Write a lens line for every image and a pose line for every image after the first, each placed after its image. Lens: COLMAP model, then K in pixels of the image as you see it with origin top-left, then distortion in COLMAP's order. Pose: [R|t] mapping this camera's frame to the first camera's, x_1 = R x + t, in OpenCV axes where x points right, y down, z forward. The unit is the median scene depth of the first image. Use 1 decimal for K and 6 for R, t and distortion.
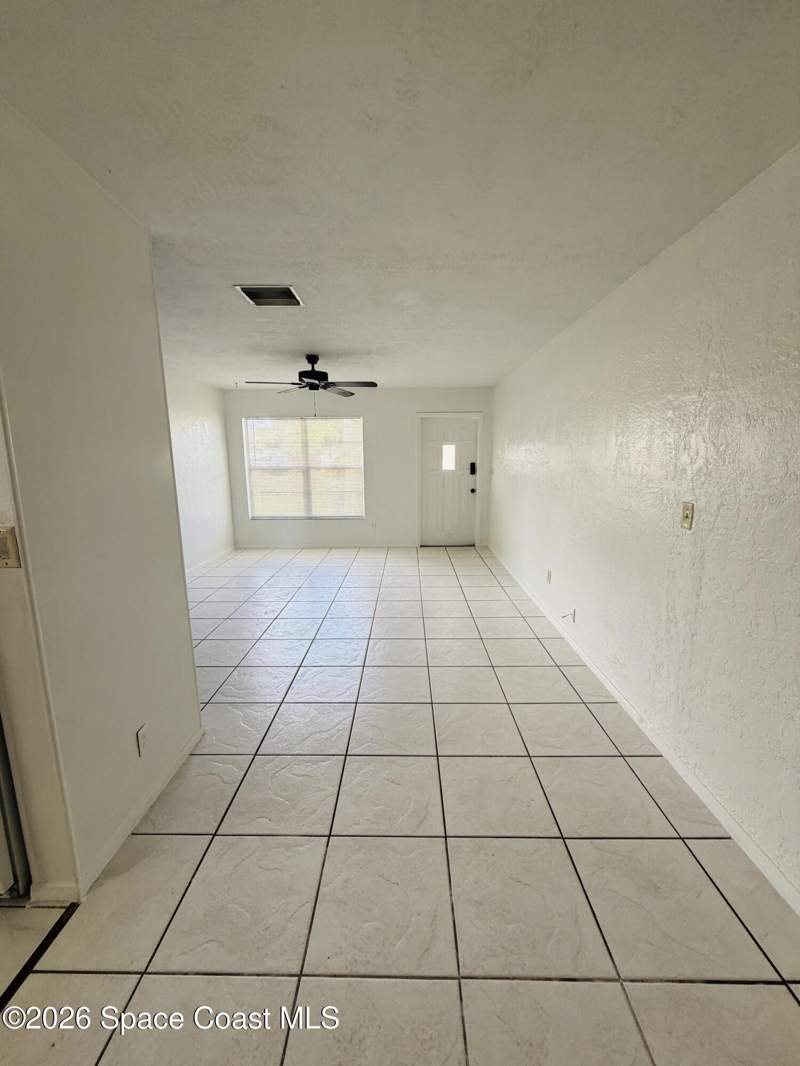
lens RADIAL K [[426.6, 0, 400.9], [0, 426.6, 530.2], [0, 0, 1]] dist [-0.002193, 0.000529]
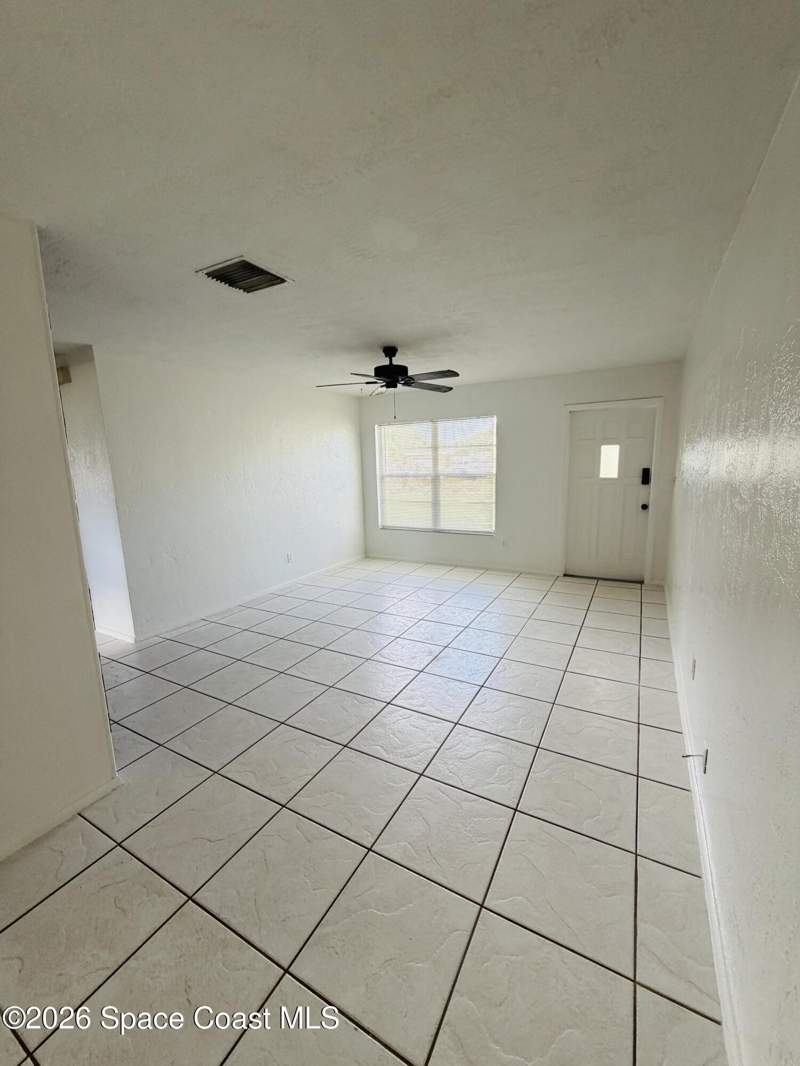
lens RADIAL K [[426.6, 0, 400.6], [0, 426.6, 532.0], [0, 0, 1]] dist [-0.002193, 0.000529]
pose [[0.877869, 0.062164, -0.474849, 0.154302], [-0.062523, 0.997930, 0.015054, -0.035755], [0.474802, 0.016473, 0.879938, 0.171827]]
